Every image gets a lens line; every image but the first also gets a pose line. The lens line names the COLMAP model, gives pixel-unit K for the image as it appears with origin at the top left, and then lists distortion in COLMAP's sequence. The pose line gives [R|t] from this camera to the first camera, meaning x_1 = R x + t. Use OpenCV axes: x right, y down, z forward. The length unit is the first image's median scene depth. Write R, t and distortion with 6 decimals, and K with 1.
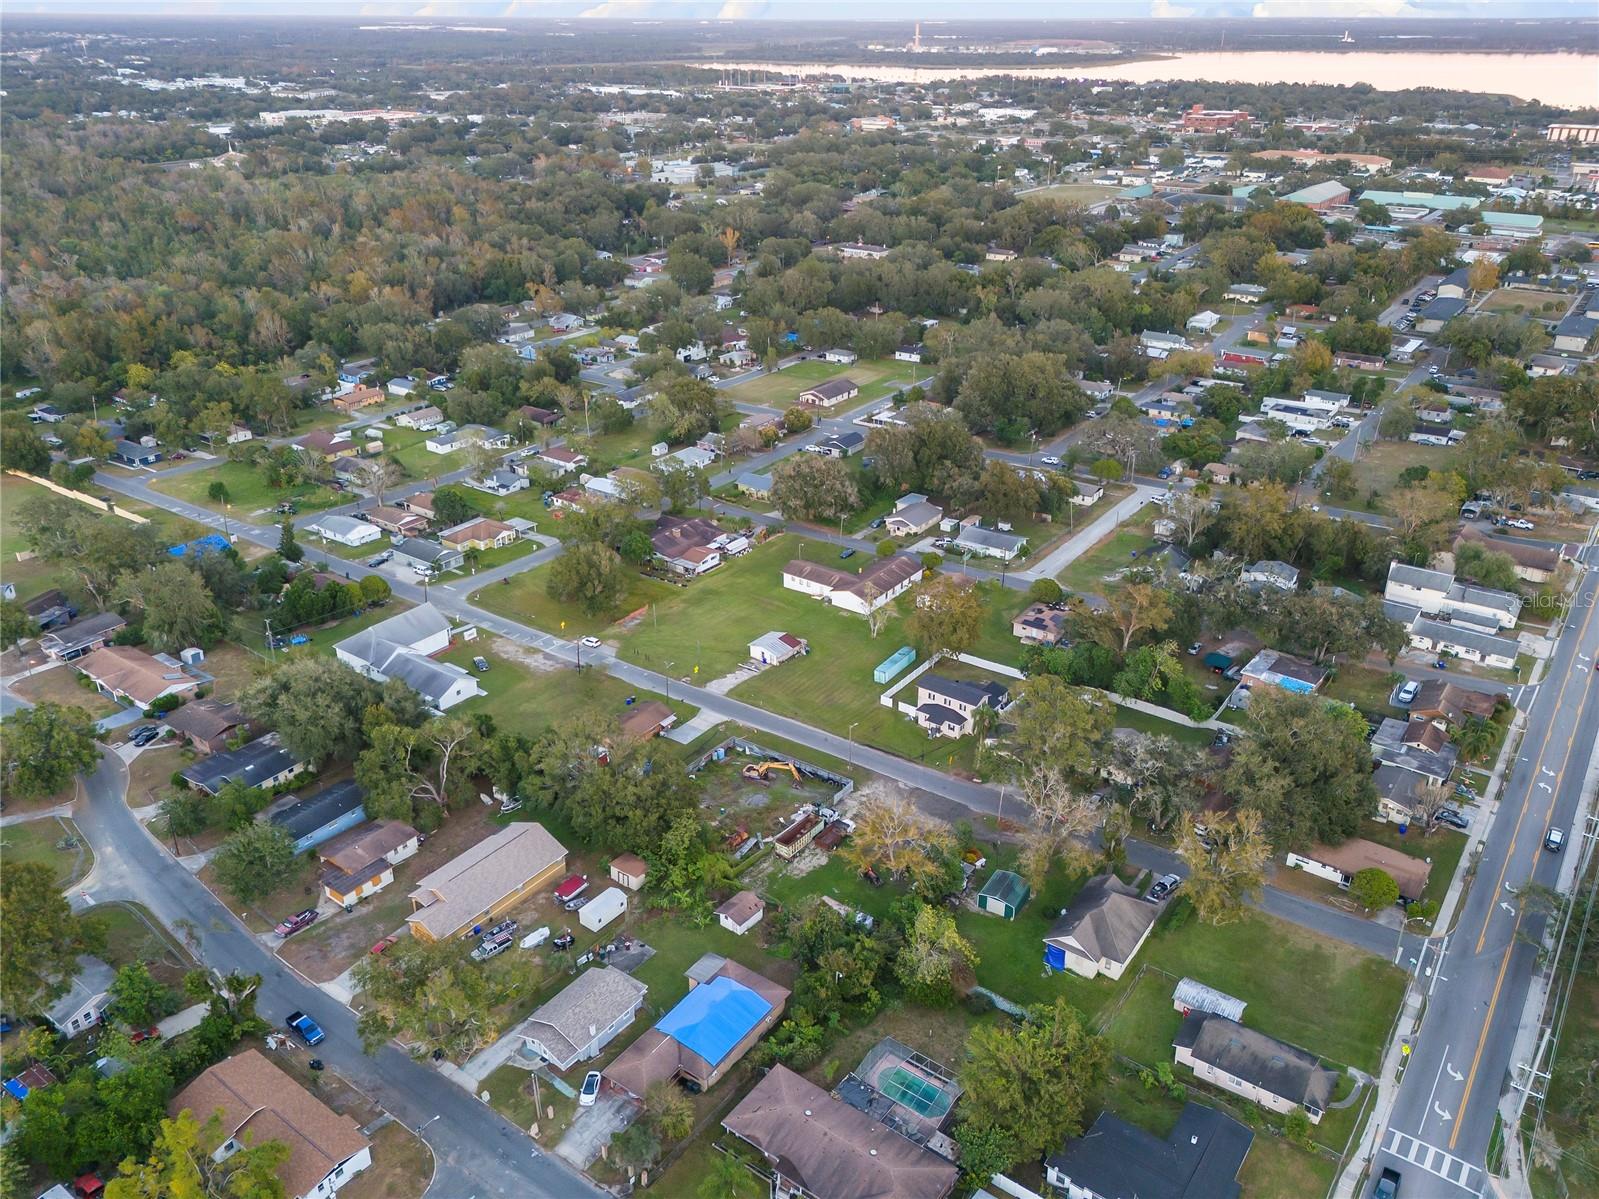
lens RADIAL K [[1168.8, 0, 799.5], [0, 1168.8, 599.5], [0, 0, 1]] dist [0.081136, -0.095258]
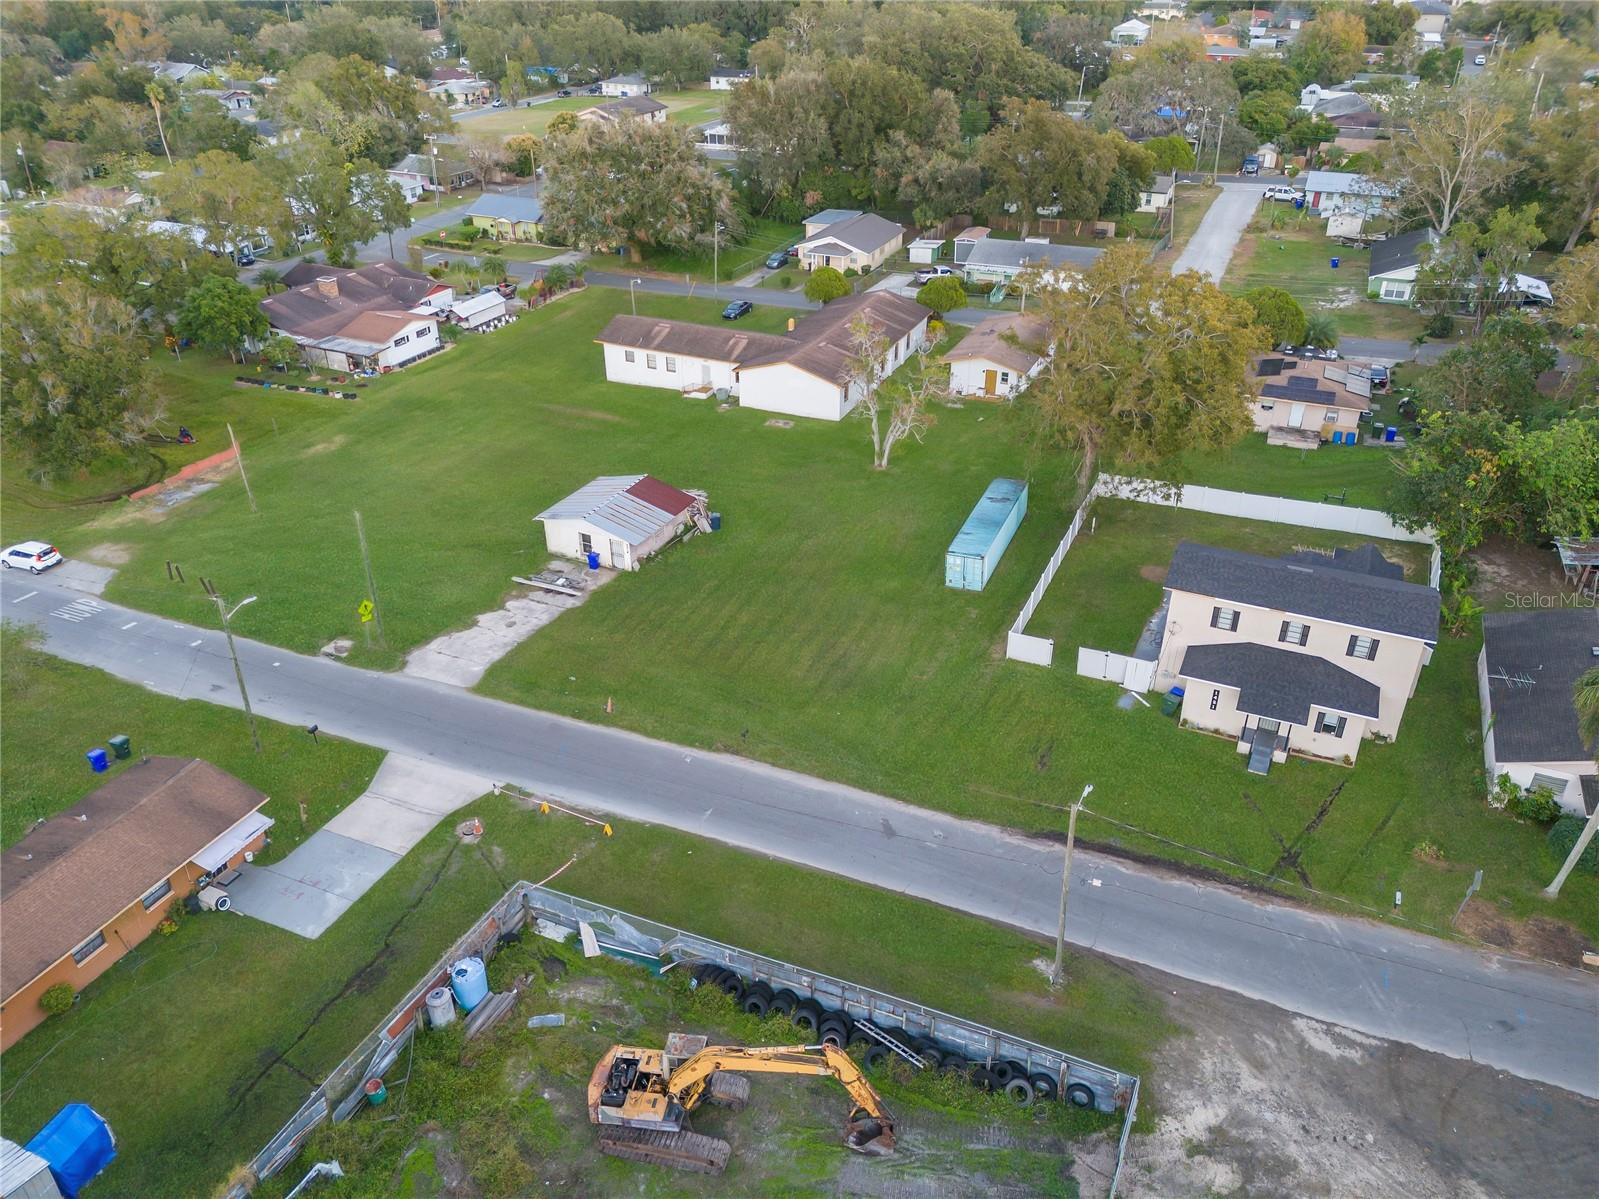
lens RADIAL K [[1168.8, 0, 799.5], [0, 1168.8, 599.5], [0, 0, 1]] dist [0.081136, -0.095258]
pose [[0.978269, -0.106973, 0.177612, -0.030347], [0.091865, 0.991583, 0.091233, 0.035639], [-0.185876, -0.072935, 0.979863, 0.614828]]
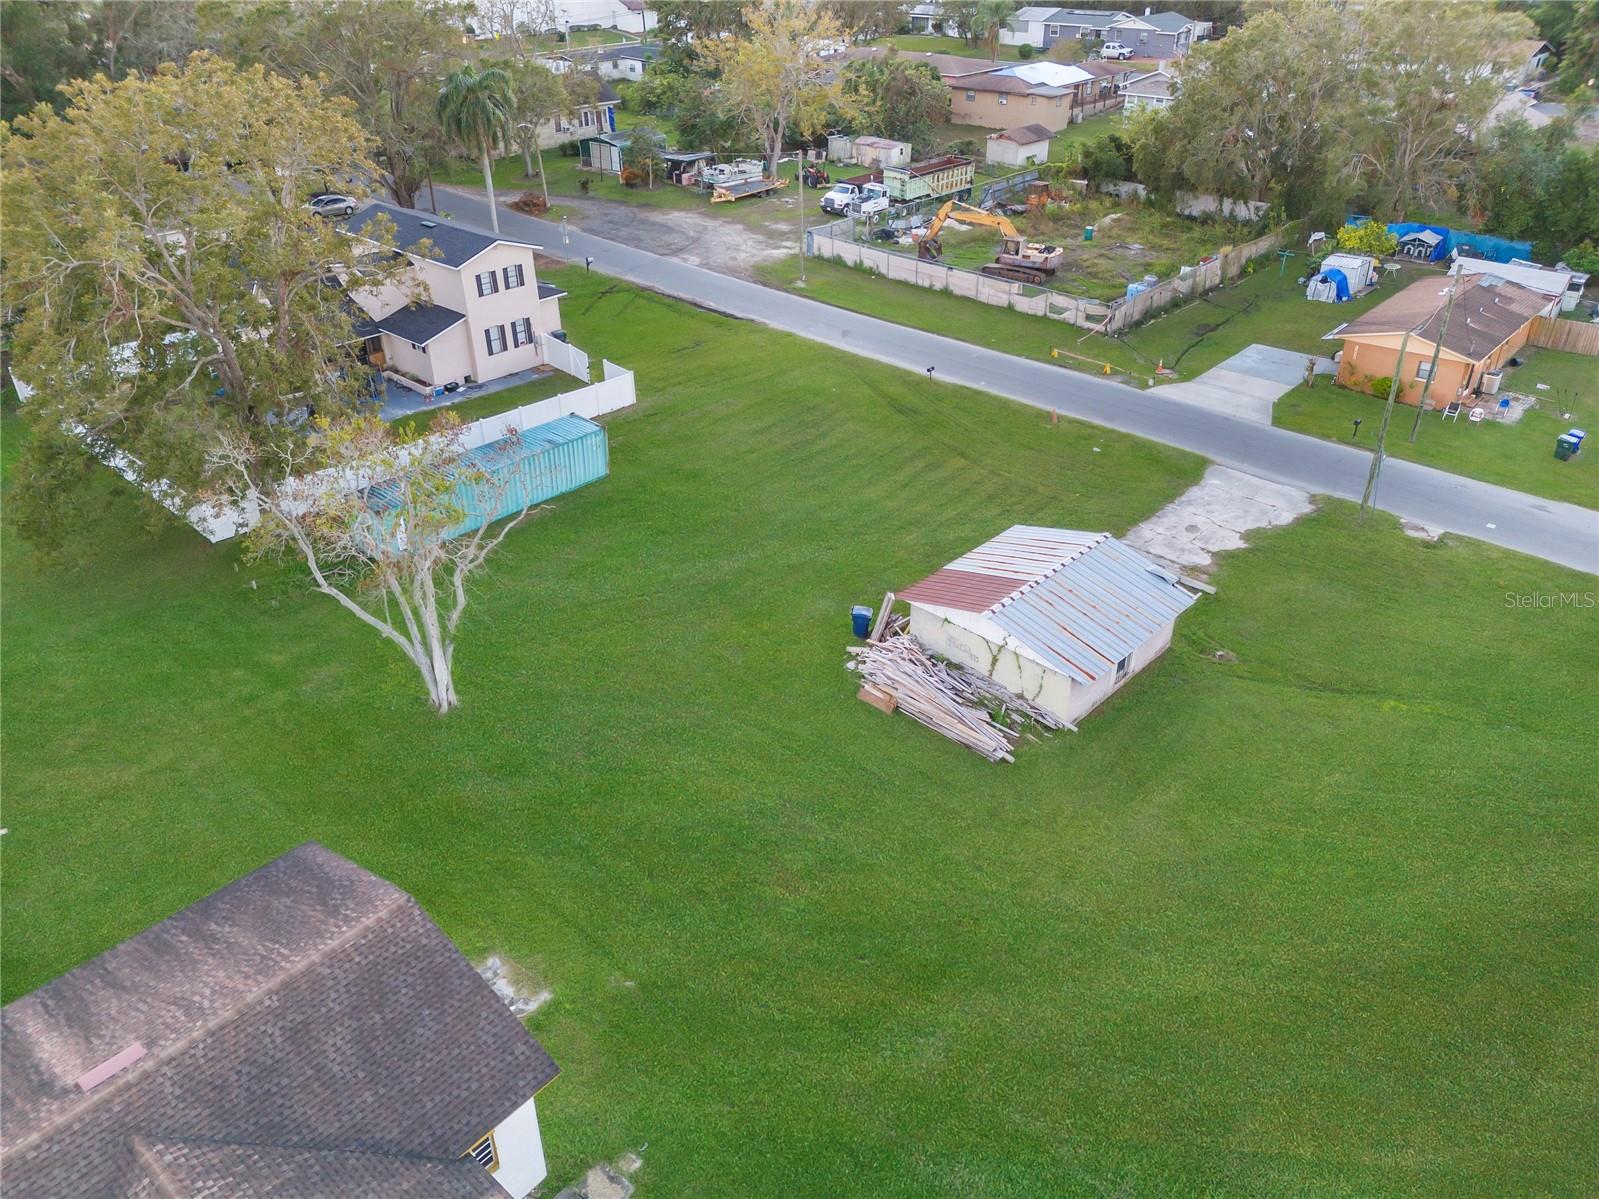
lens RADIAL K [[1168.8, 0, 799.5], [0, 1168.8, 599.5], [0, 0, 1]] dist [0.081136, -0.095258]
pose [[-0.994330, -0.049514, 0.094111, -0.000544], [0.051038, 0.554198, 0.830819, -0.106459], [-0.093293, 0.830911, -0.548528, 1.031957]]
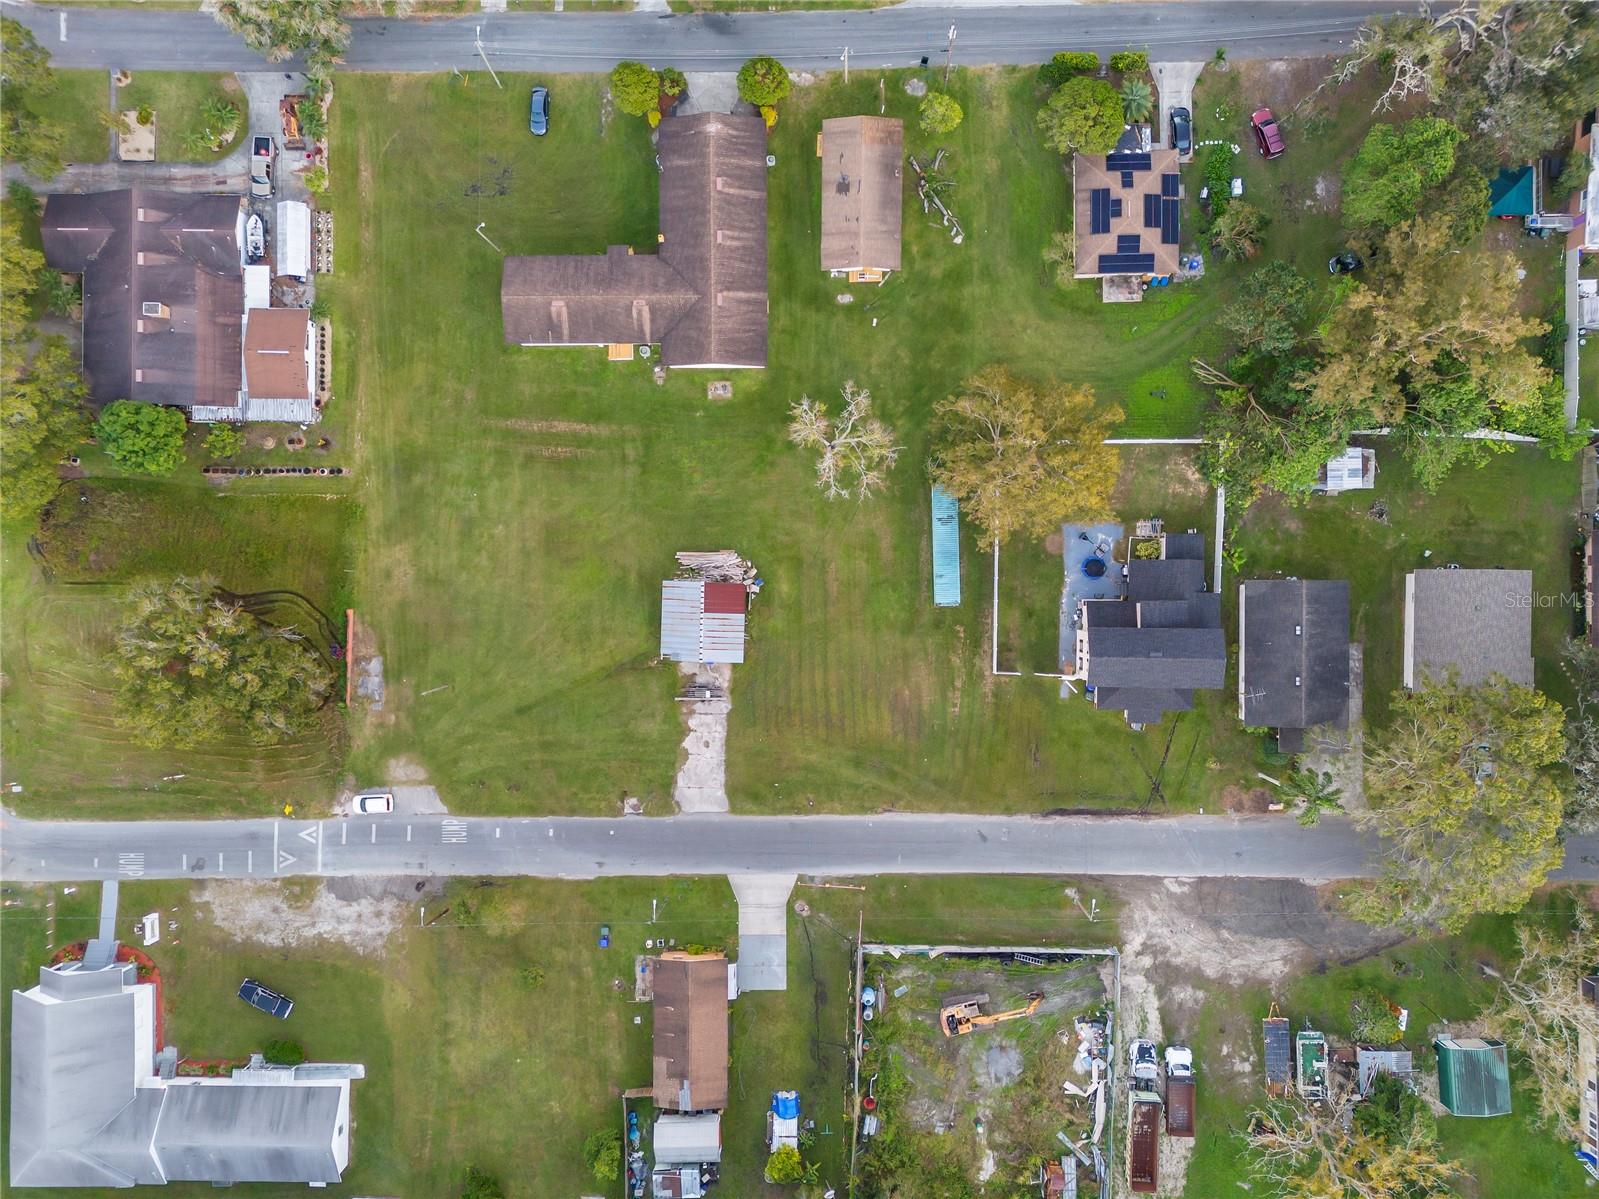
lens RADIAL K [[1168.8, 0, 799.5], [0, 1168.8, 599.5], [0, 0, 1]] dist [0.081136, -0.095258]
pose [[0.808329, -0.588027, -0.028789, 0.028701], [0.279621, 0.340428, 0.897731, -0.367345], [-0.518090, -0.733712, 0.439602, 0.720567]]
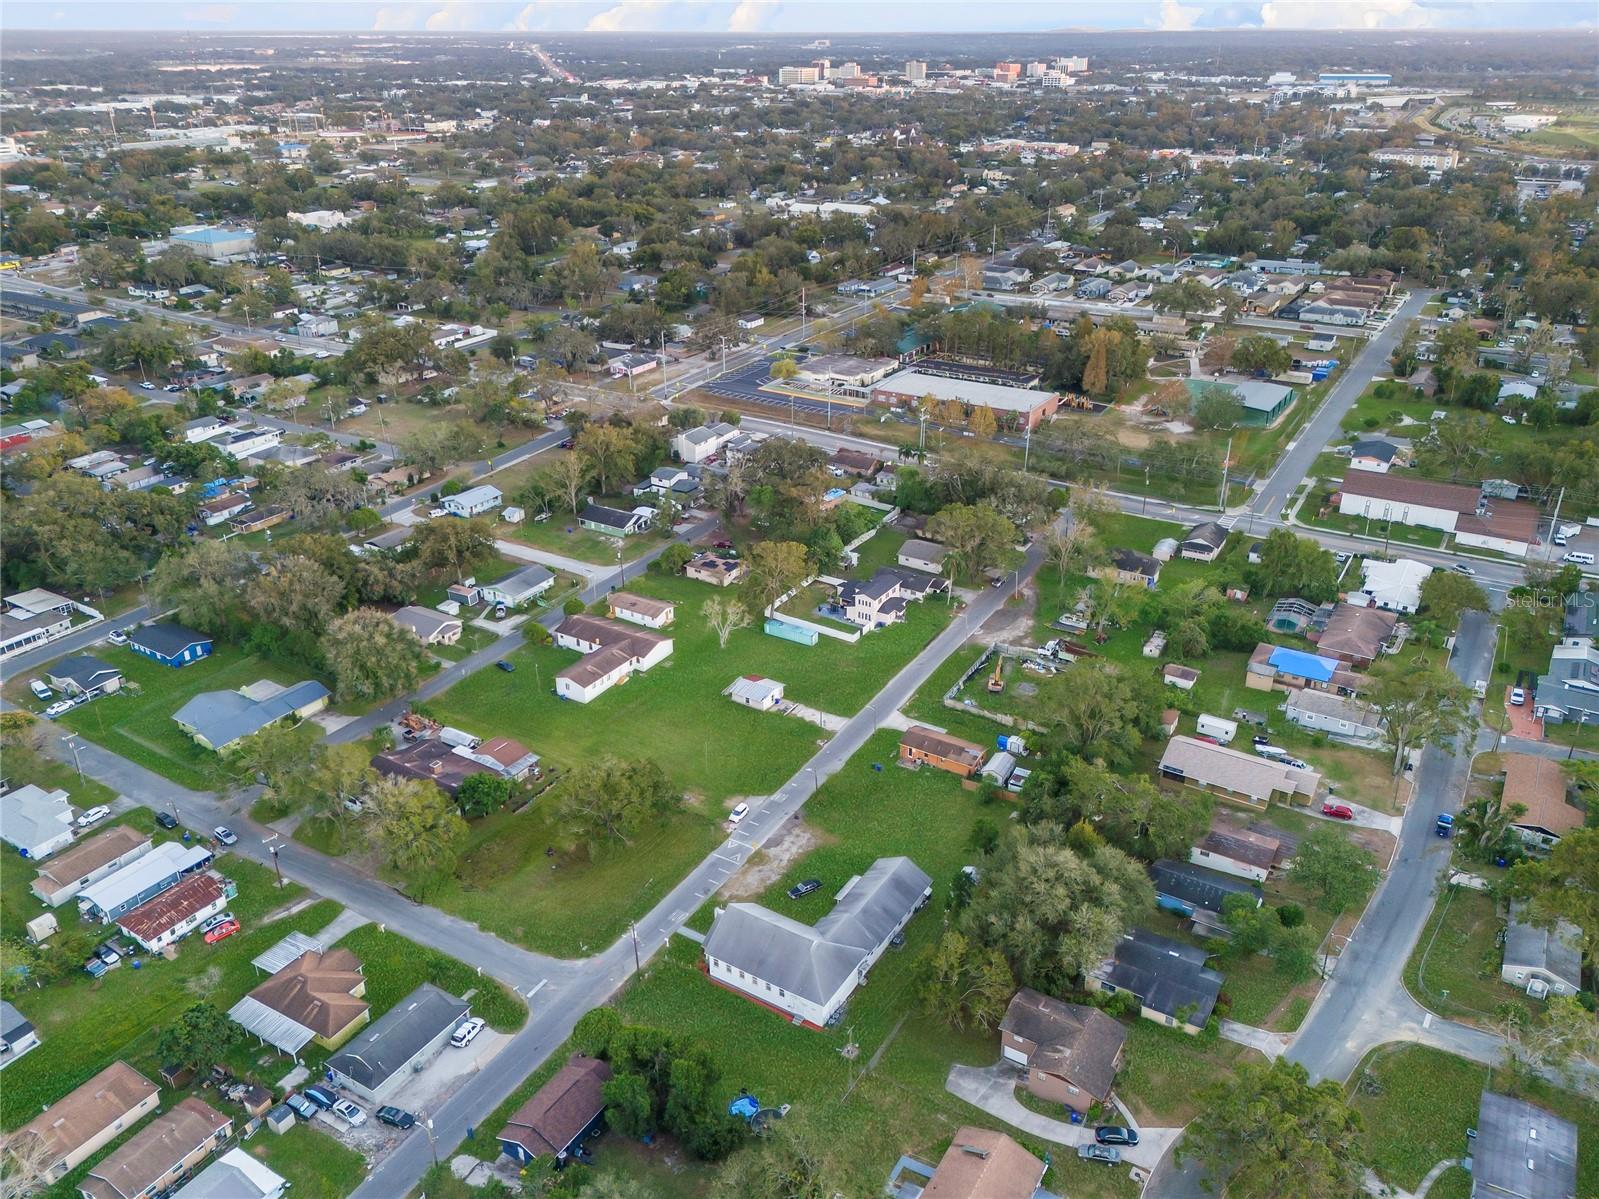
lens RADIAL K [[1168.8, 0, 799.5], [0, 1168.8, 599.5], [0, 0, 1]] dist [0.081136, -0.095258]
pose [[-0.074160, -0.426891, 0.901257, -0.802314], [0.430907, 0.801305, 0.415005, -0.377778], [-0.899344, 0.419134, 0.124526, 0.765961]]
